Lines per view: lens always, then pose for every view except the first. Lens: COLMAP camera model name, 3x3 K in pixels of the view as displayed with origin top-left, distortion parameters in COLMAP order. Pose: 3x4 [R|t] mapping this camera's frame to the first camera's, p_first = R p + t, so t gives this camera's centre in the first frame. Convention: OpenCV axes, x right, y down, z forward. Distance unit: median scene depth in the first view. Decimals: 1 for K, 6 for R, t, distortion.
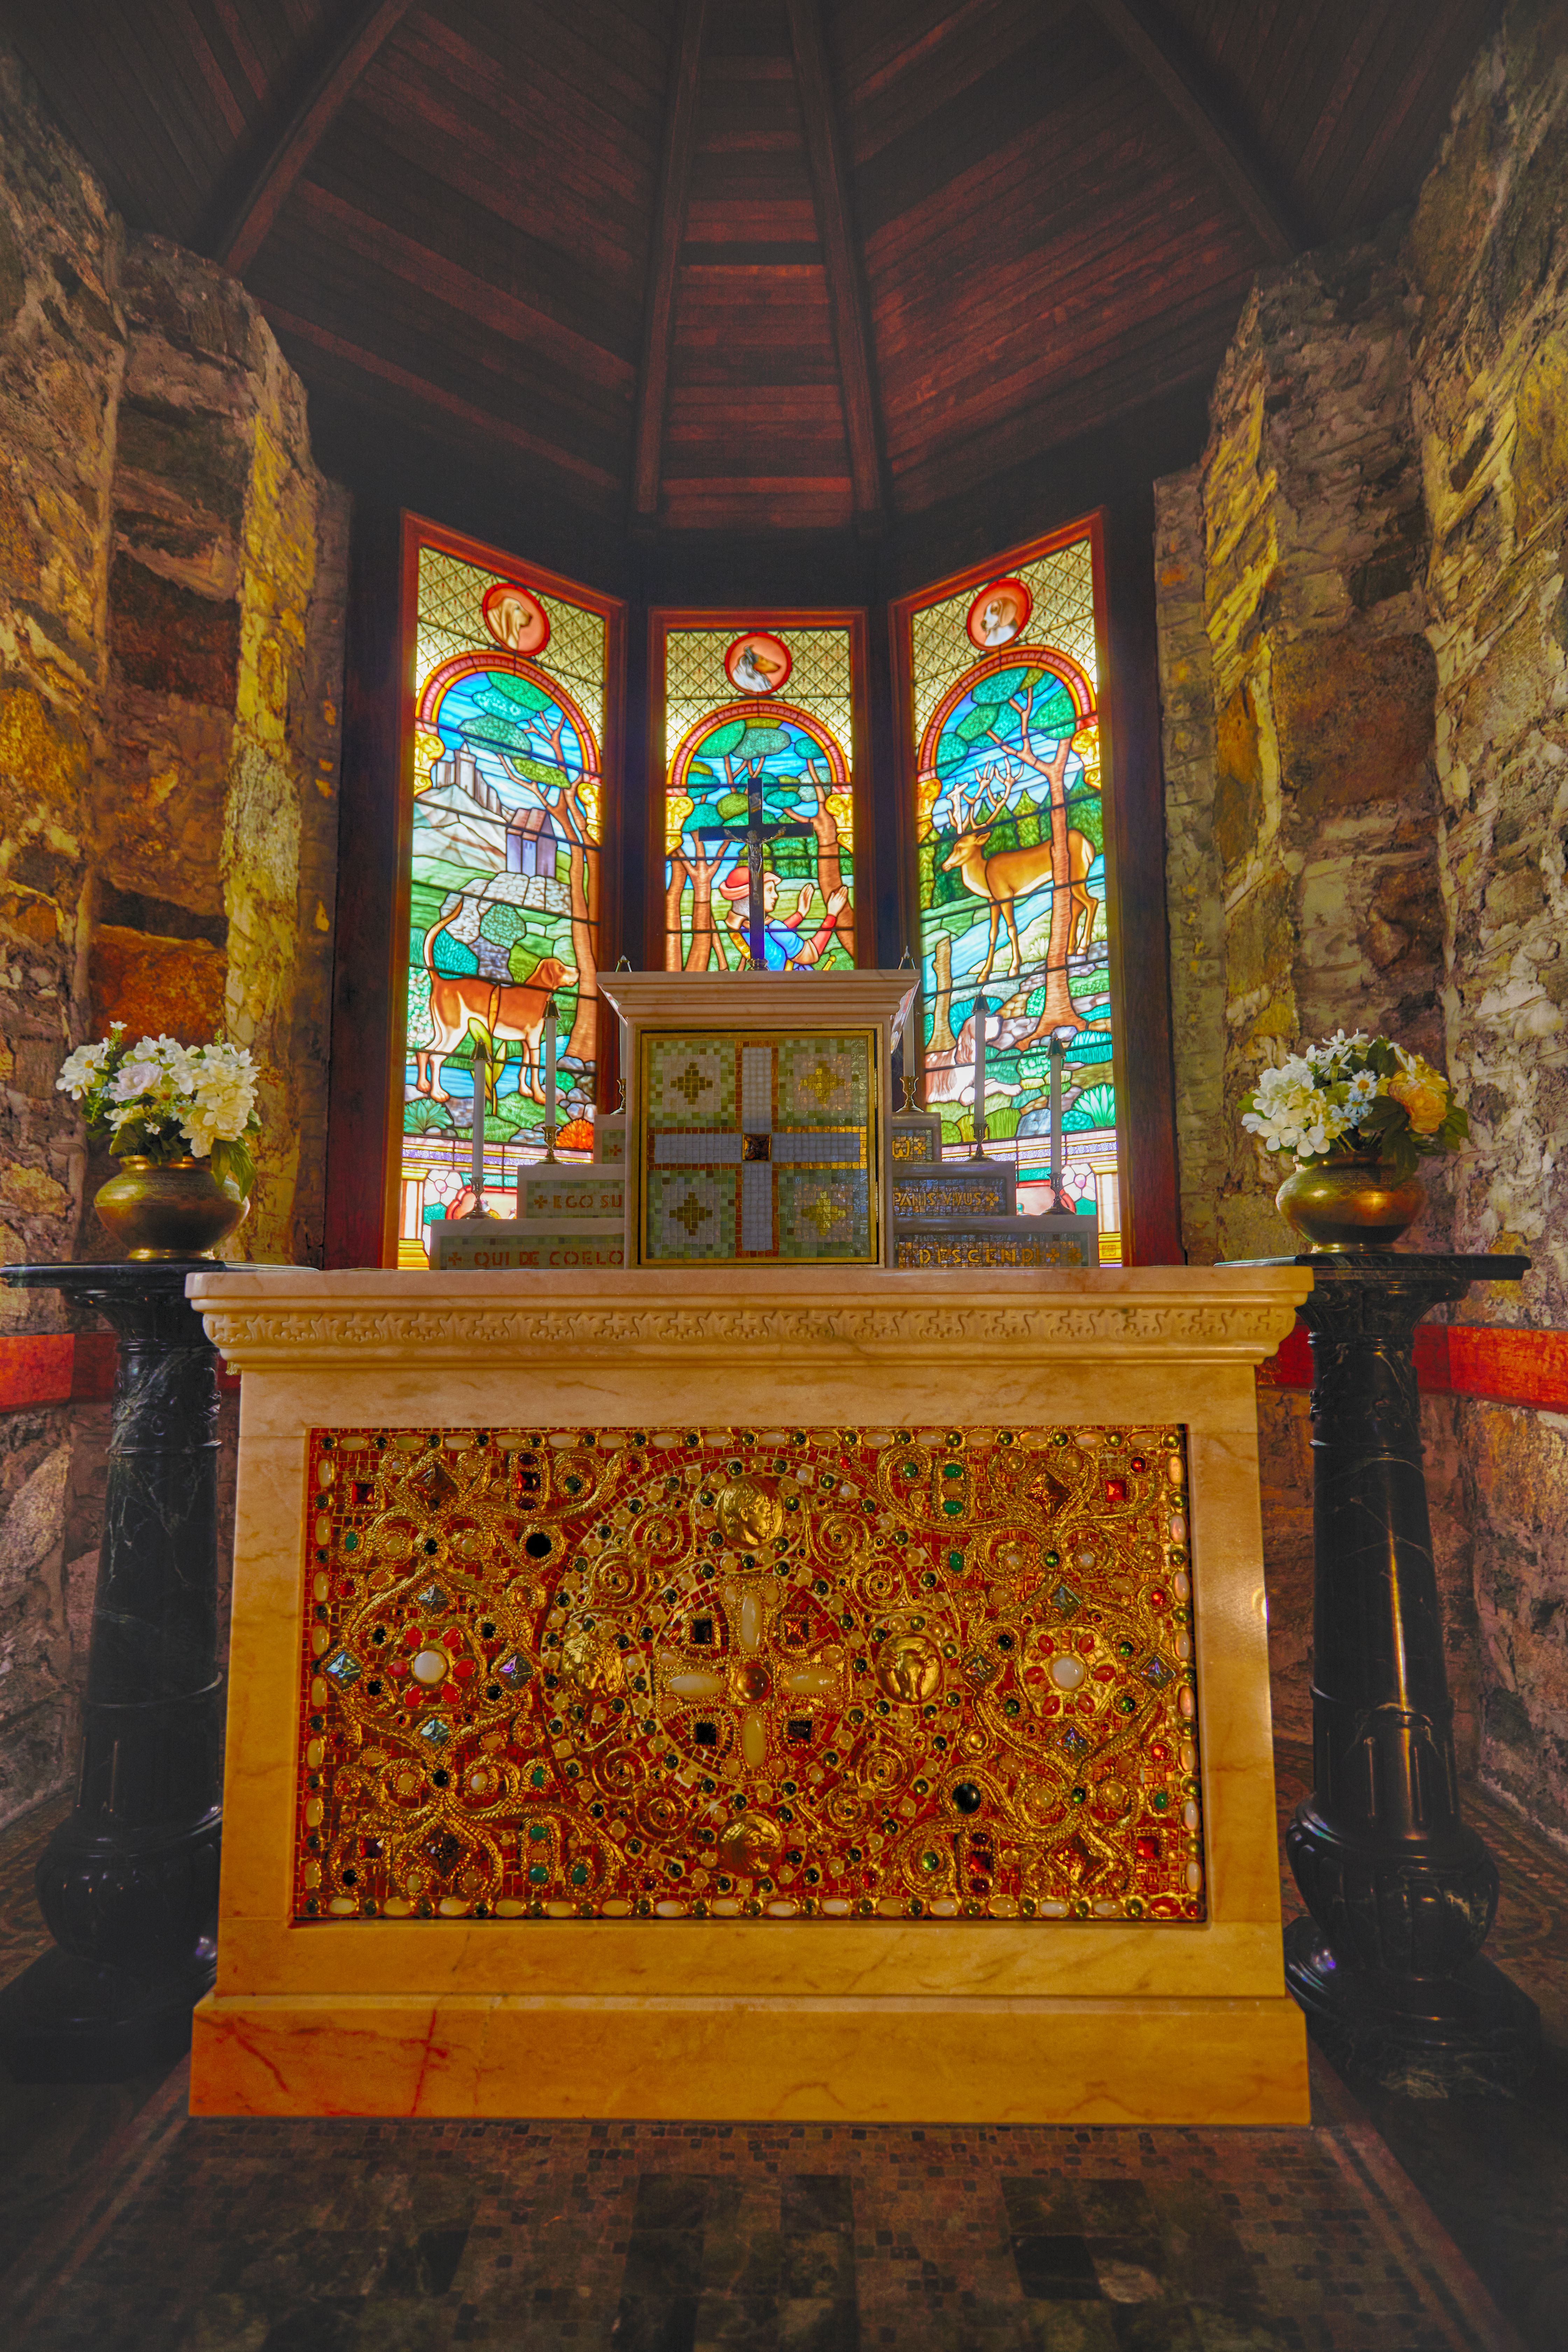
lens RADIAL K [[1141.3, 0, 781.2], [0, 1141.3, 1173.7], [0, 0, 1]] dist [0.003133, -0.002061]
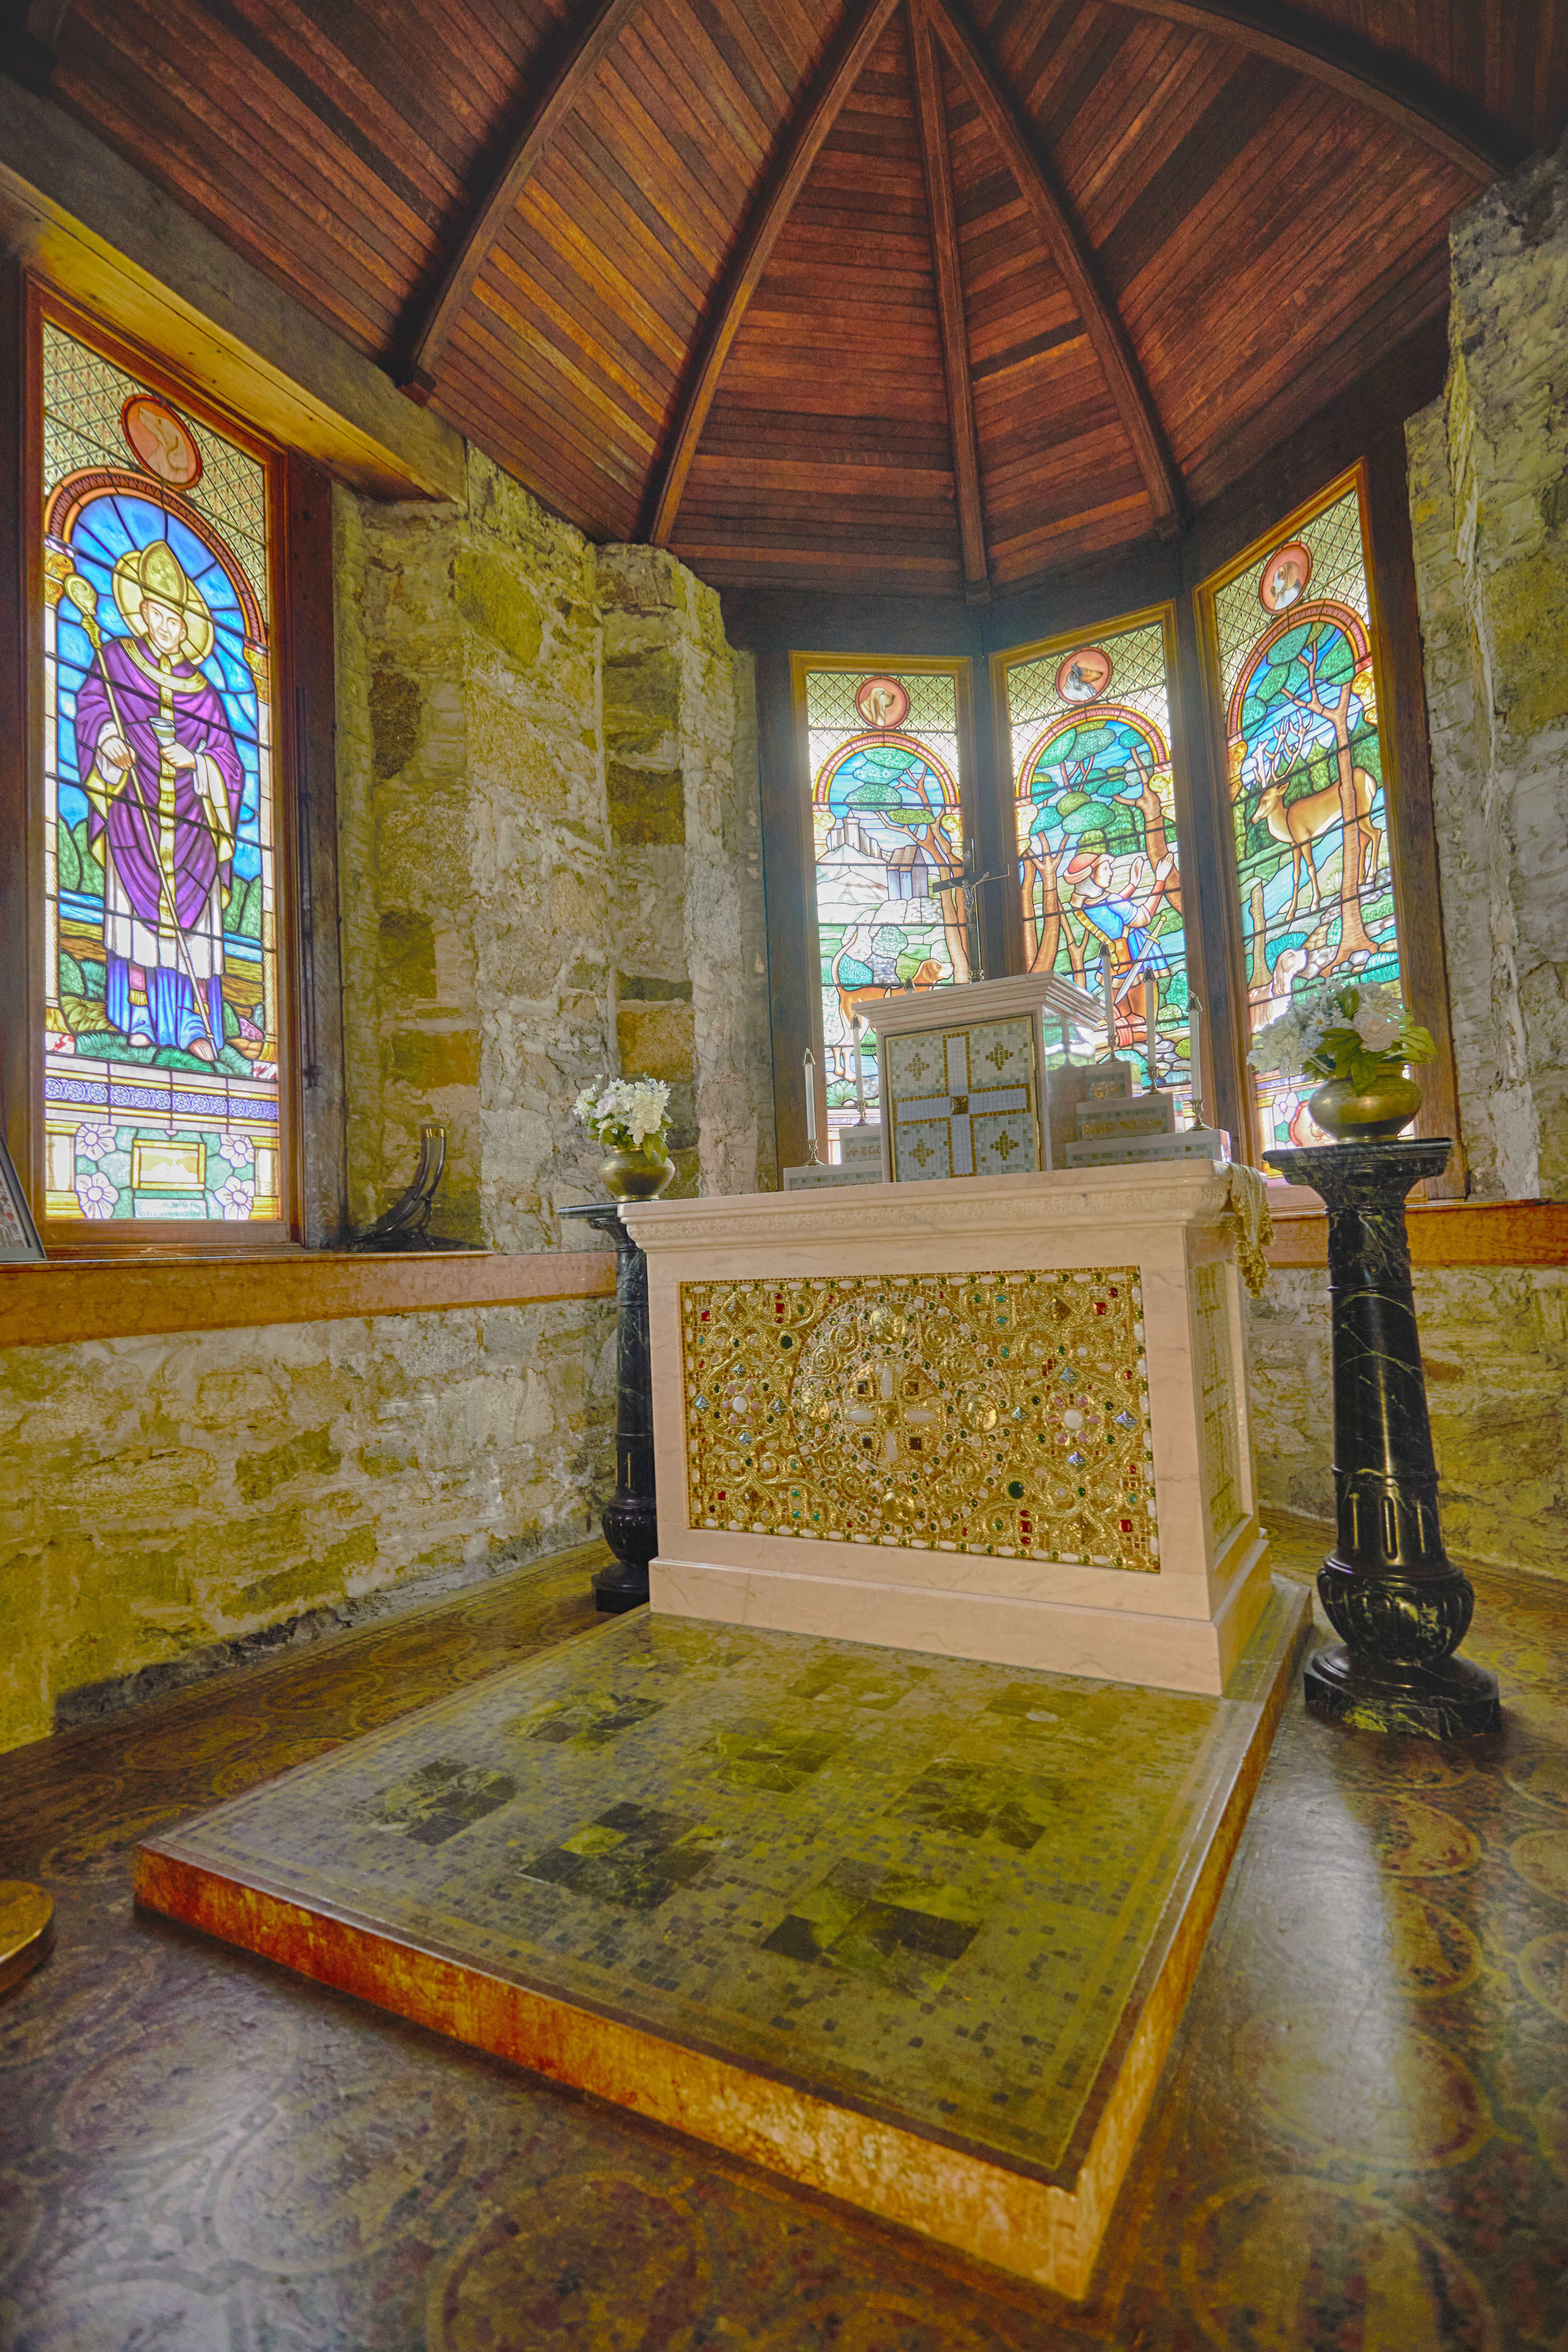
lens RADIAL K [[1141.3, 0, 778.8], [0, 1141.3, 1171.7], [0, 0, 1]] dist [0.003133, -0.002061]
pose [[0.868356, -0.069639, -0.491027, 0.356762], [0.093623, 0.995308, 0.024410, 0.003715], [0.487024, -0.067168, 0.870802, -0.299104]]
